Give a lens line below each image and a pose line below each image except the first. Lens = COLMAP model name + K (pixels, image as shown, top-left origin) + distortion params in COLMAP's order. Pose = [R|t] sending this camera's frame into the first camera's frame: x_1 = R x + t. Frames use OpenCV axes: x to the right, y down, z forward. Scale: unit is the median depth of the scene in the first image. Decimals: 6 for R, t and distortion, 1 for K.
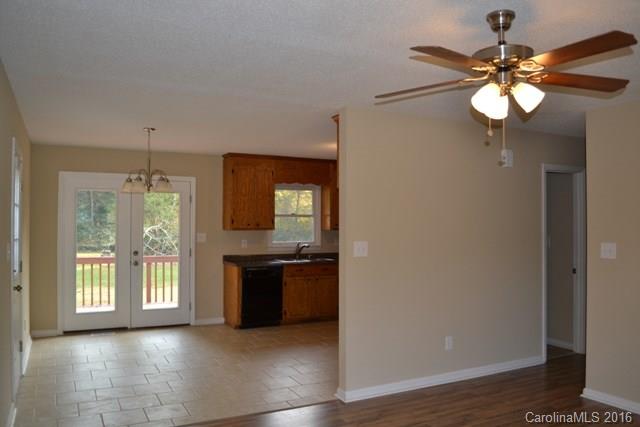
lens RADIAL K [[537.5, 0, 318.4], [0, 537.5, 216.4], [0, 0, 1]] dist [-0.018818, -0.017602]
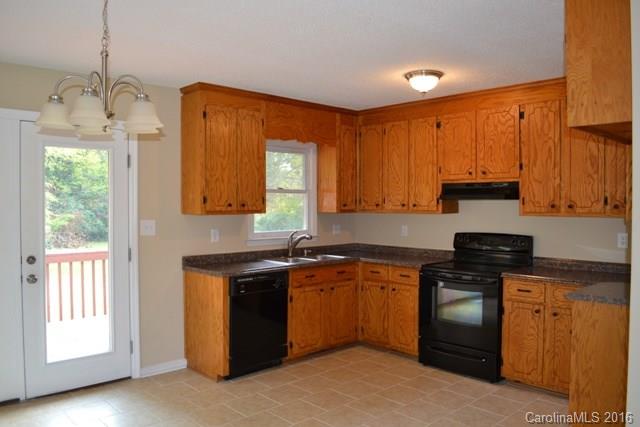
lens RADIAL K [[537.5, 0, 321.3], [0, 537.5, 217.1], [0, 0, 1]] dist [-0.018818, -0.017602]
pose [[0.963236, -0.012790, 0.268353, -0.191251], [0.002870, 0.999299, 0.037329, 0.006489], [-0.268643, -0.035187, 0.962597, 0.385915]]
